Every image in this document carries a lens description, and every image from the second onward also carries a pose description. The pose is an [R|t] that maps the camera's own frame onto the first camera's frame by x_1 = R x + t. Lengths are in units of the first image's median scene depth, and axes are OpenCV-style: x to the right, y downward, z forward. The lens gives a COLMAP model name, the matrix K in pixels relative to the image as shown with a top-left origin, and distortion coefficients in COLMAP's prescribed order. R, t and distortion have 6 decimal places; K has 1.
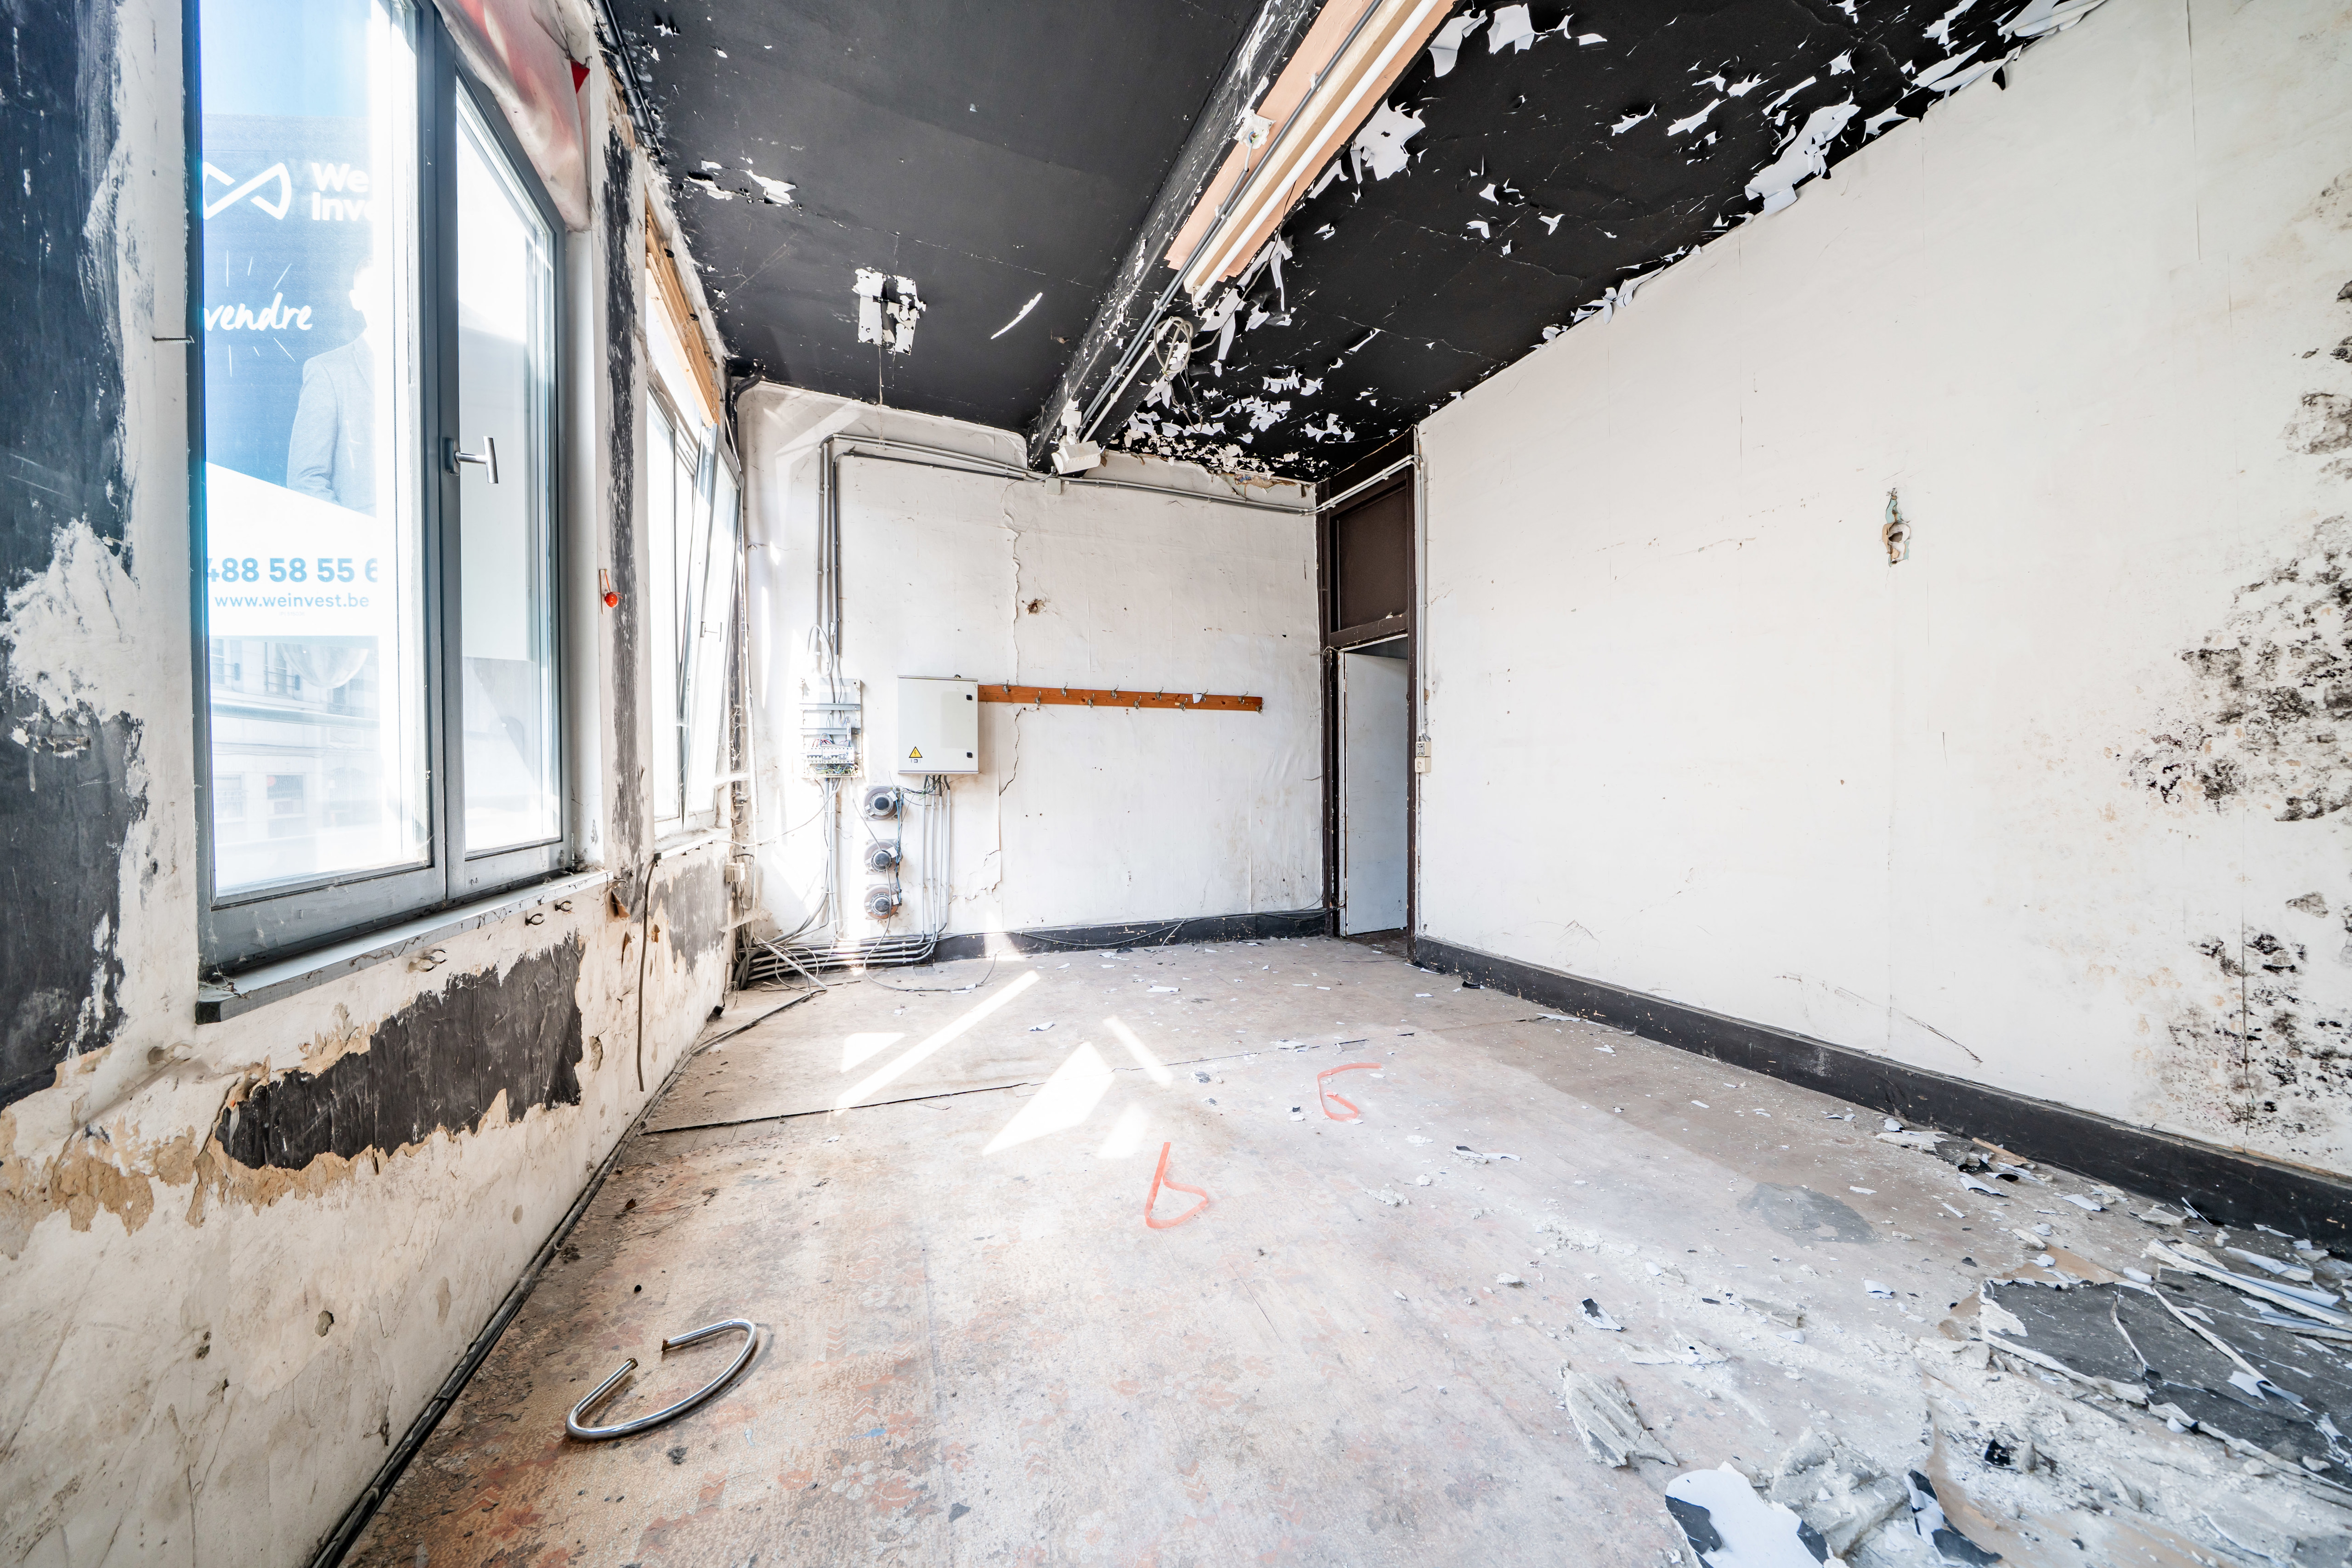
lens RADIAL K [[814.5, 0, 1194.8], [0, 814.5, 795.5], [0, 0, 1]] dist [-0.010430, 0.000588]
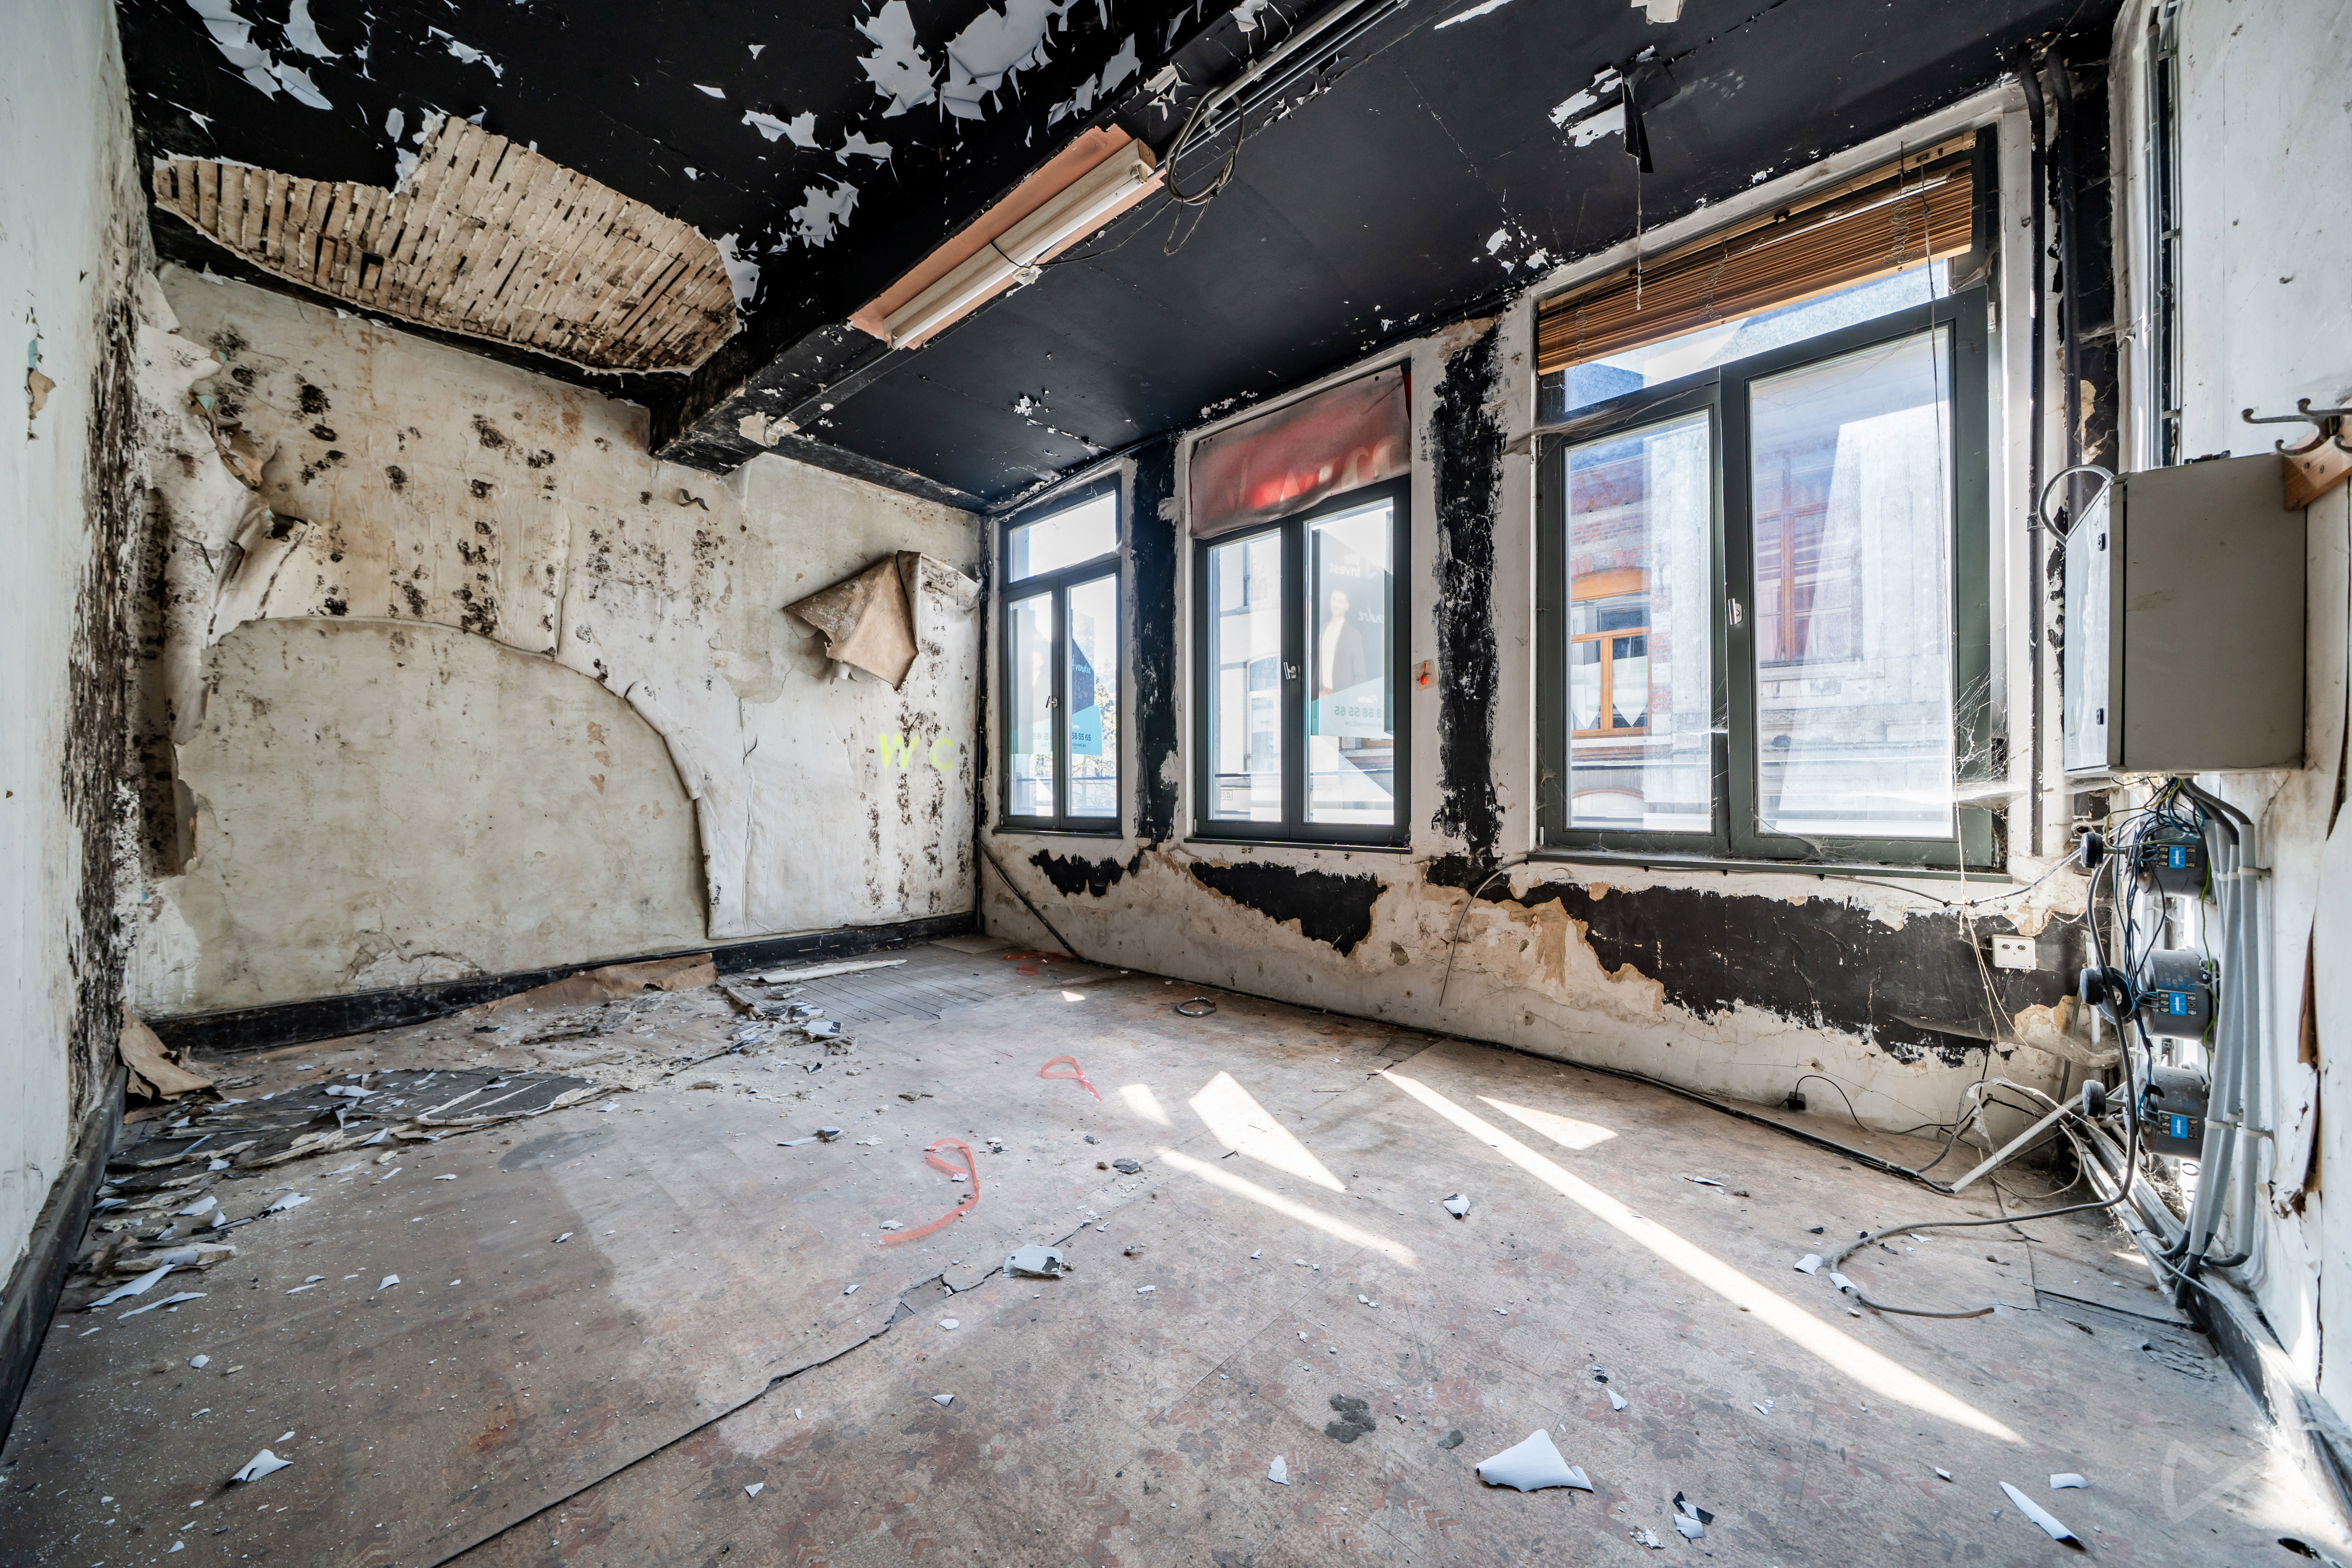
lens RADIAL K [[814.5, 0, 1194.8], [0, 814.5, 795.5], [0, 0, 1]] dist [-0.010430, 0.000588]
pose [[-0.894842, -0.000157, -0.446382, 0.297590], [-0.010020, 0.999755, 0.019735, -0.032898], [0.446270, 0.022133, -0.894625, 1.695060]]
